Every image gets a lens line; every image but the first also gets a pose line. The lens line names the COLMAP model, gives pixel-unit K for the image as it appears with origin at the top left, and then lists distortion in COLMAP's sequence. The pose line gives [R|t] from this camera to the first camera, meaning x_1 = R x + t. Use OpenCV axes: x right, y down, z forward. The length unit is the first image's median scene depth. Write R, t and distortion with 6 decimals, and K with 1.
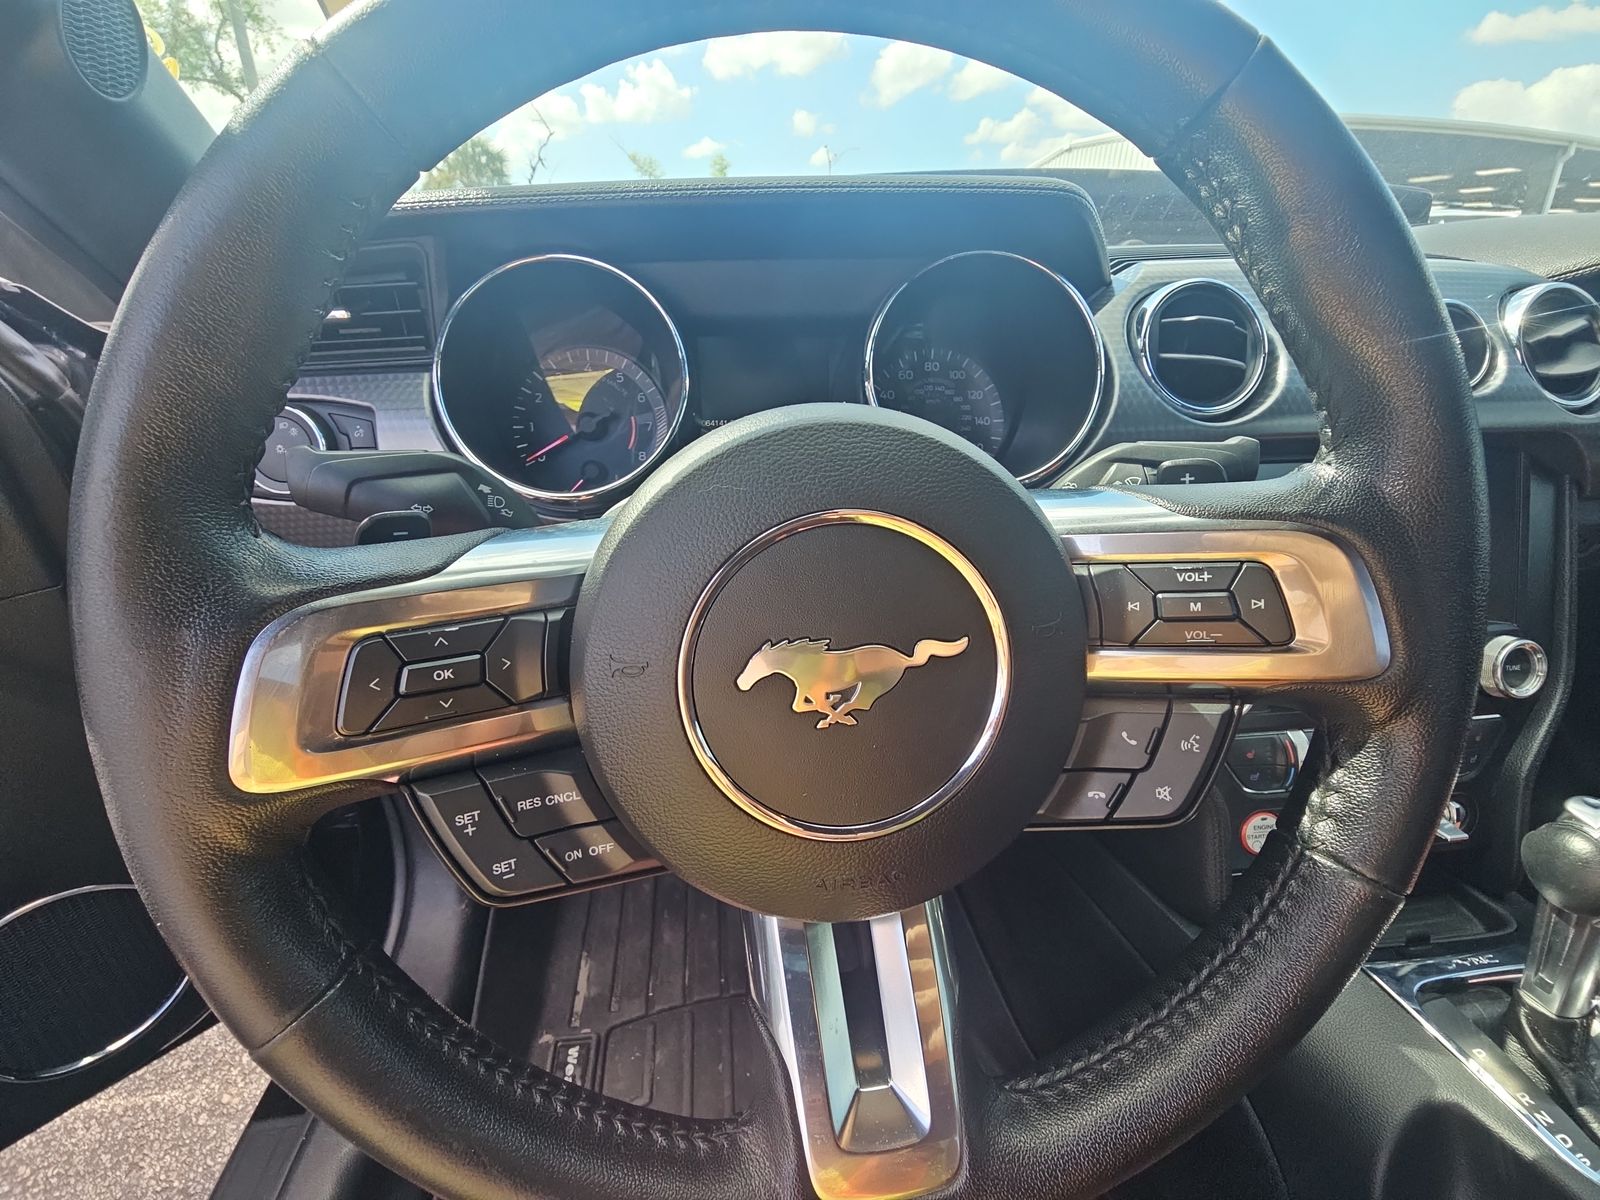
lens RADIAL K [[663.5, 0, 794.9], [0, 663.5, 600.5], [0, 0, 1]] dist [0.014719, -0.017315]
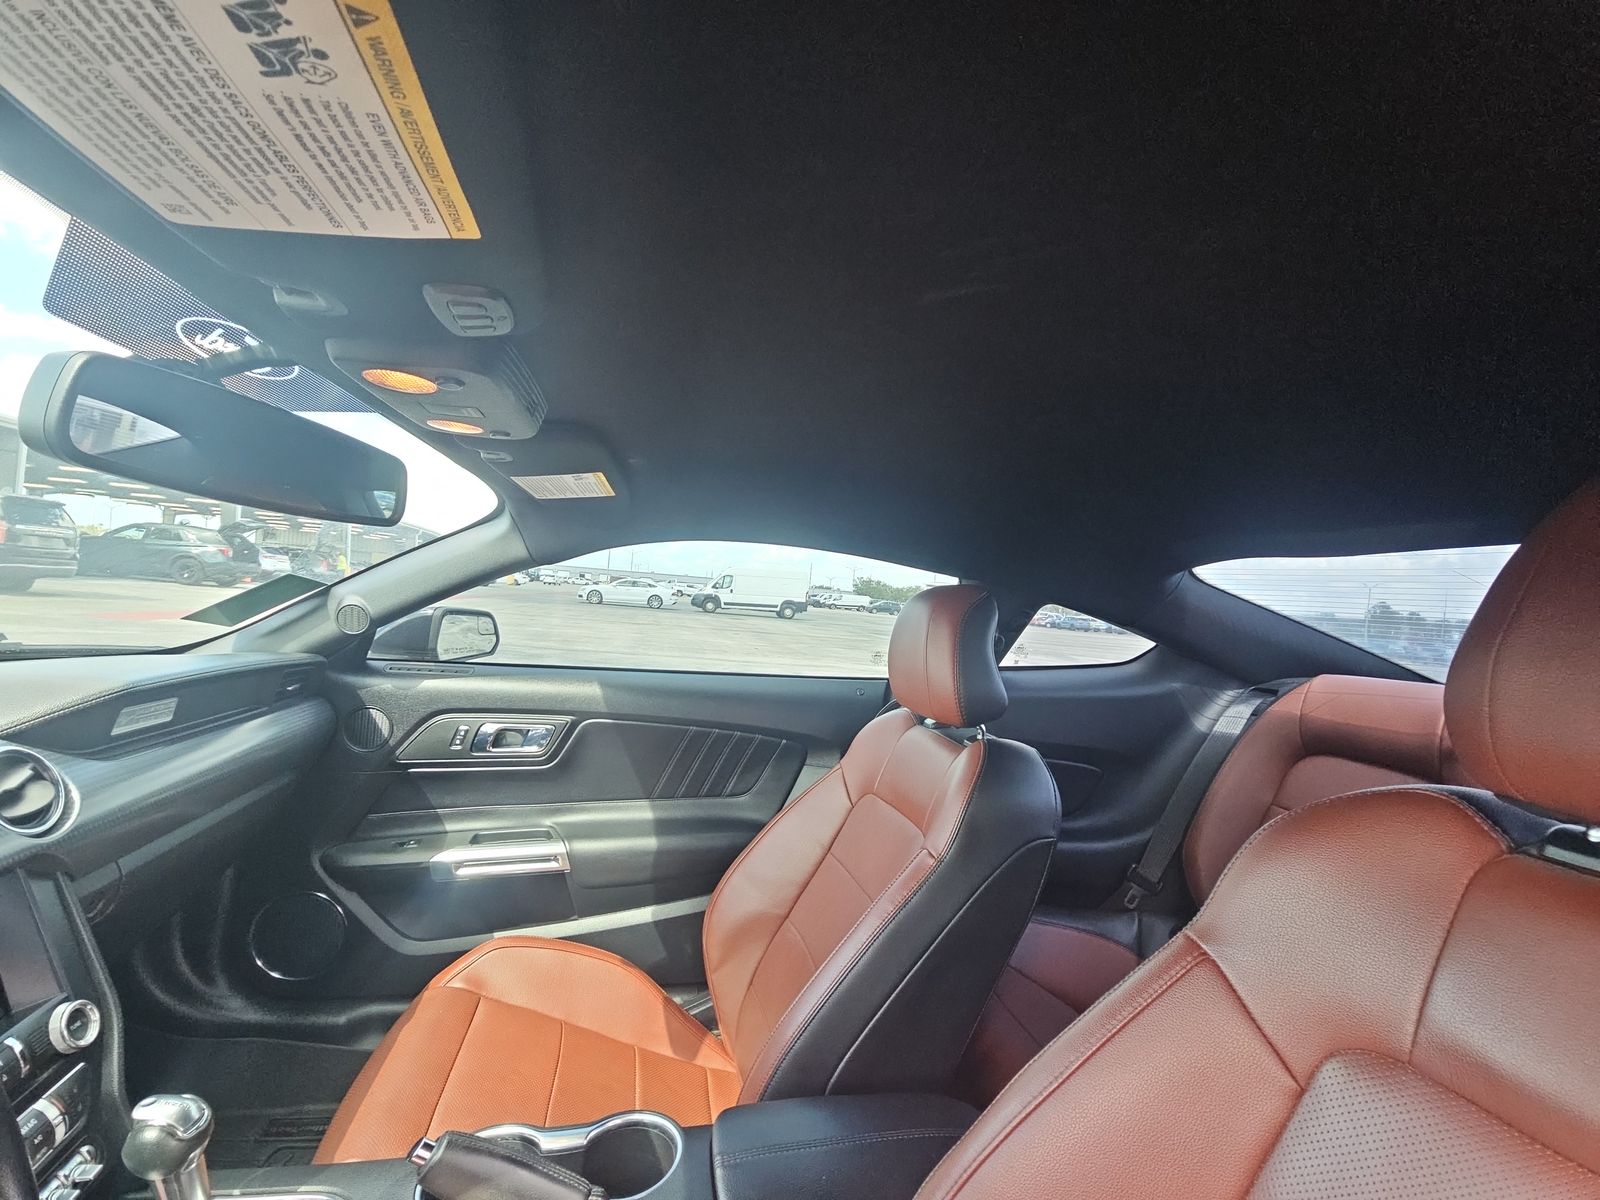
lens RADIAL K [[649.3, 0, 787.7], [0, 649.3, 594.4], [0, 0, 1]] dist [0.014706, -0.015348]
pose [[-0.093923, 0.011520, 0.995513, -0.329340], [0.366716, 0.930027, 0.023836, -0.220684], [-0.925580, 0.367310, -0.091575, -0.542604]]
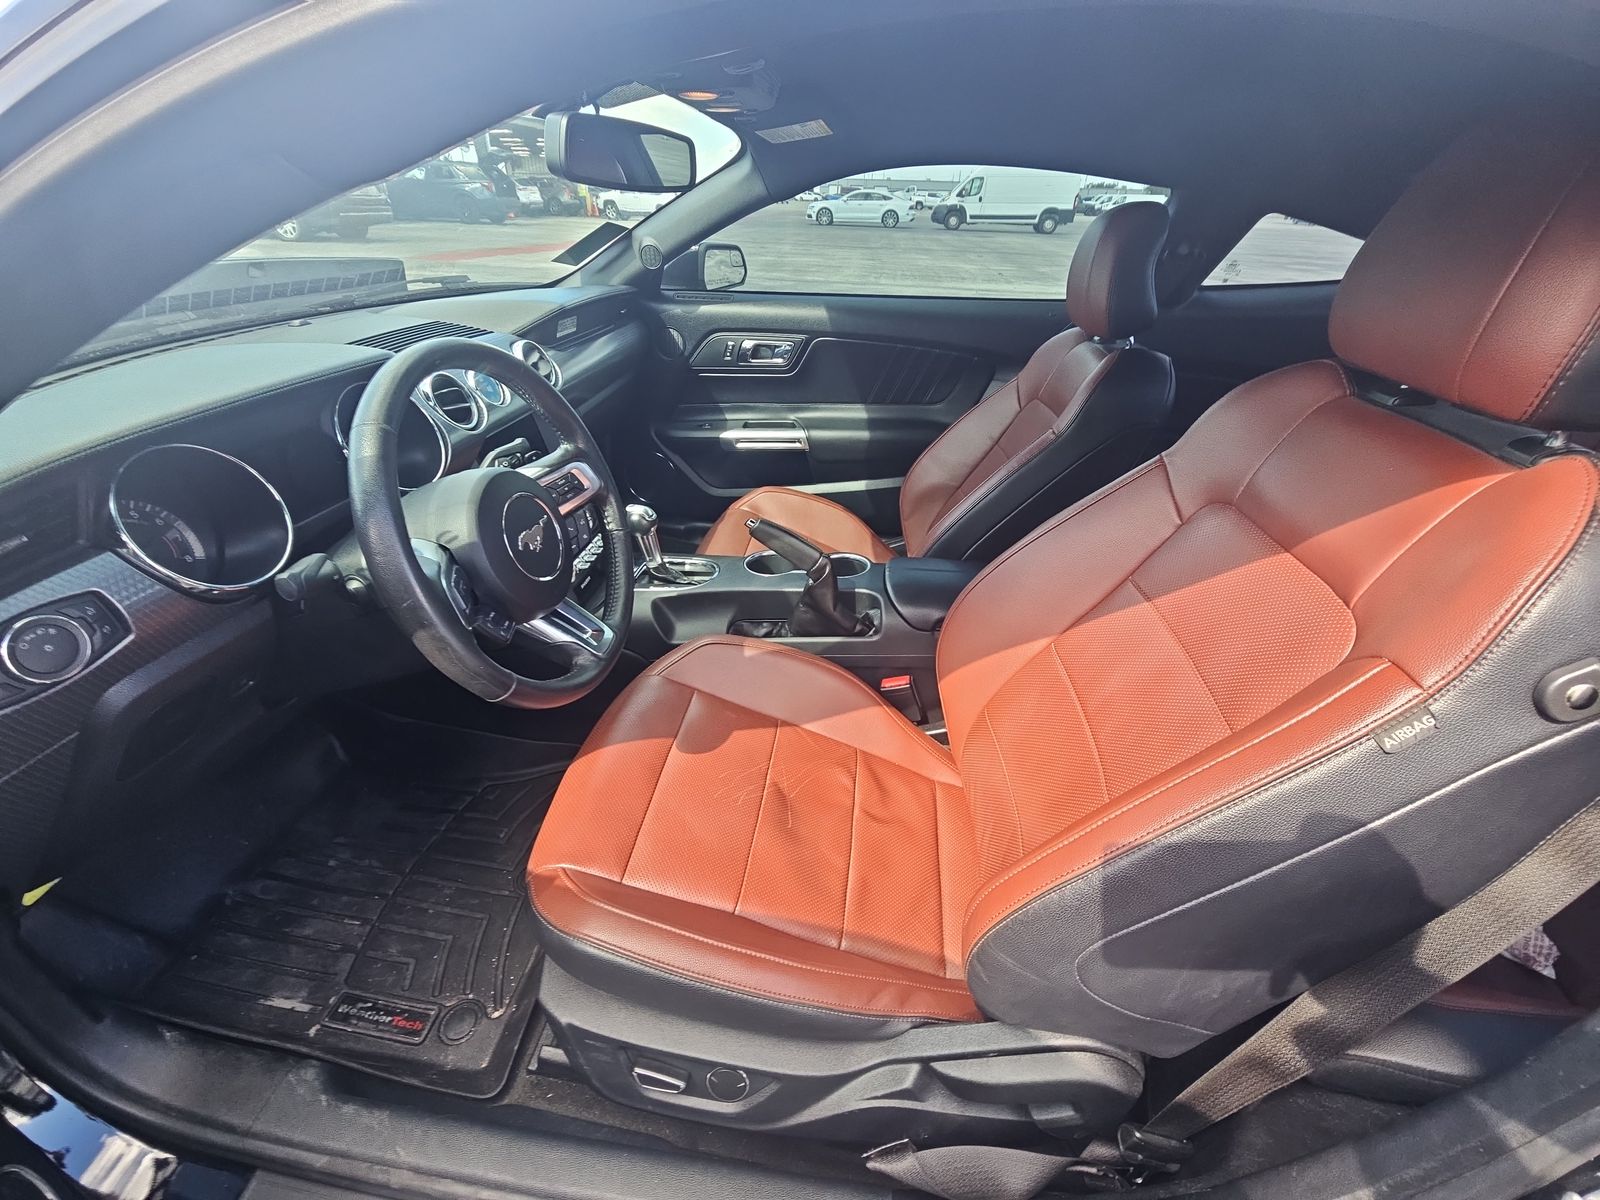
lens RADIAL K [[649.3, 0, 787.7], [0, 649.3, 594.4], [0, 0, 1]] dist [0.014706, -0.015348]
pose [[0.241451, -0.489576, 0.837864, -1.303403], [0.401606, 0.836413, 0.372996, -0.188879], [-0.883410, 0.246431, 0.398570, -0.765349]]
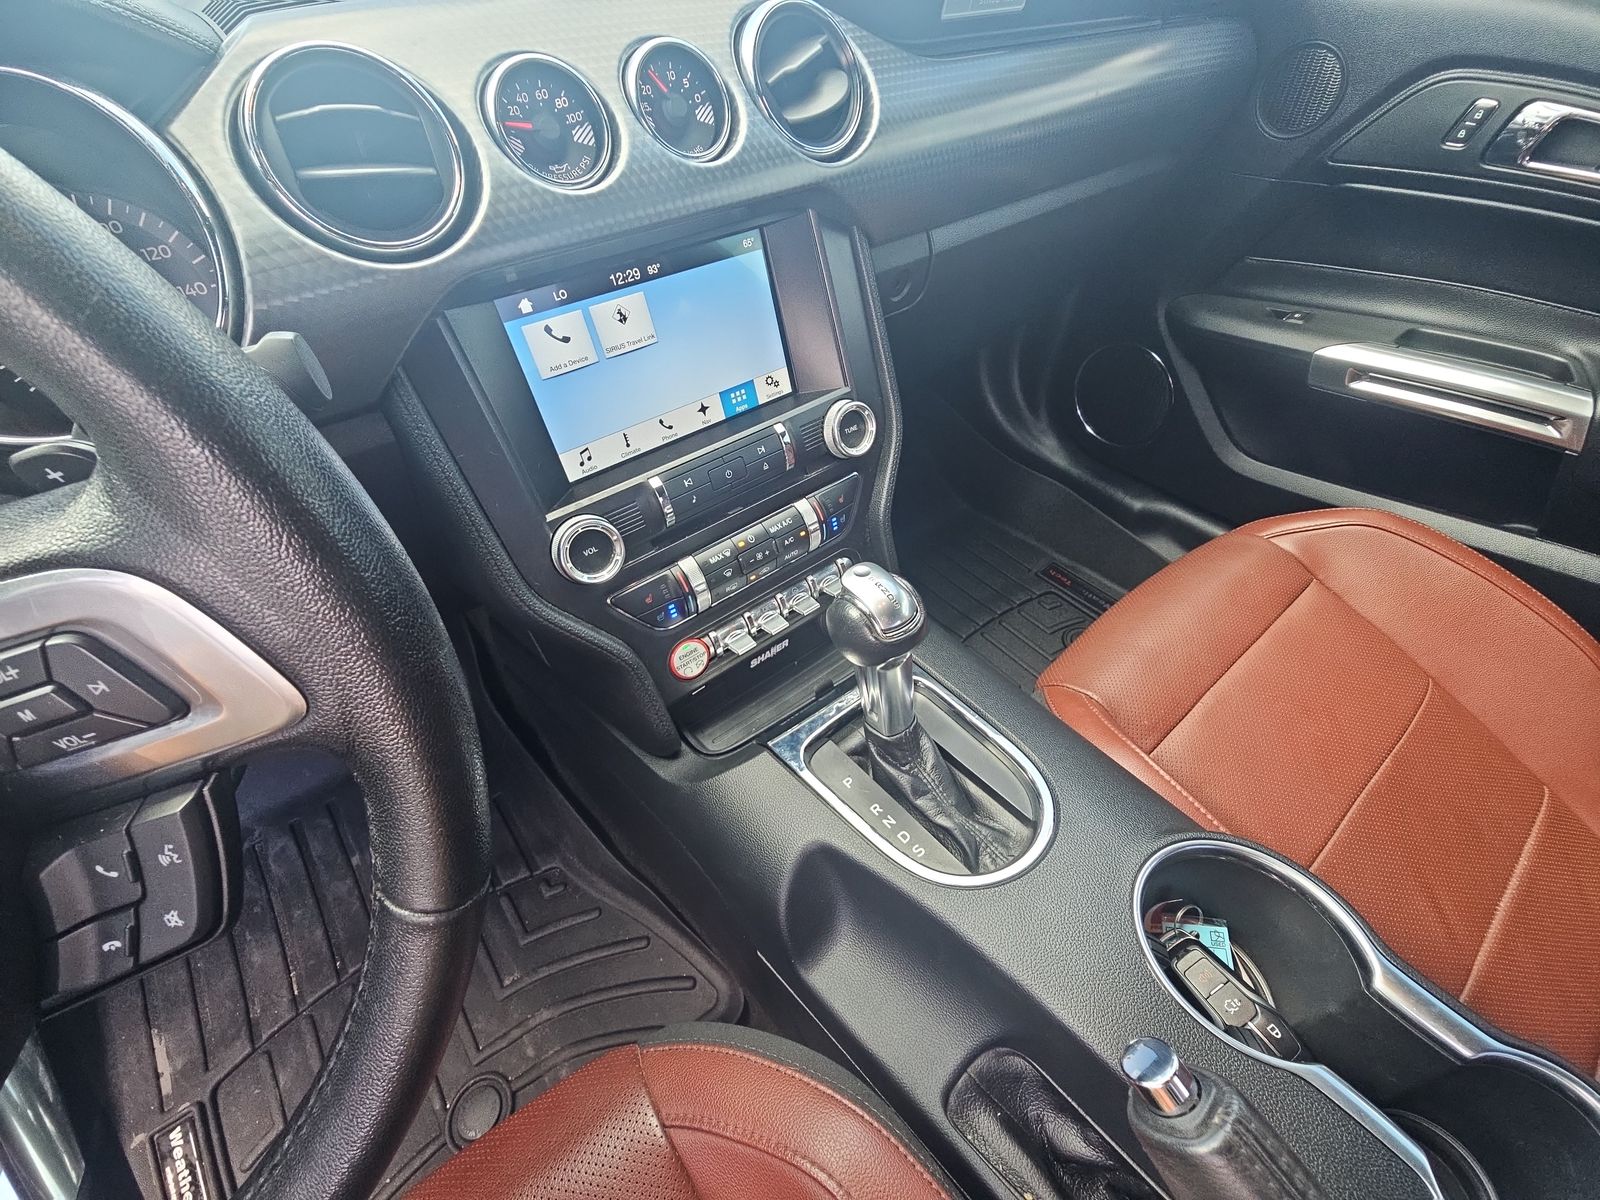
lens RADIAL K [[649.3, 0, 787.7], [0, 649.3, 594.4], [0, 0, 1]] dist [0.014706, -0.015348]
pose [[0.847496, -0.394739, 0.354869, 0.544061], [0.273788, 0.897840, 0.344853, -0.058171], [-0.454743, -0.195102, 0.868990, 0.052201]]
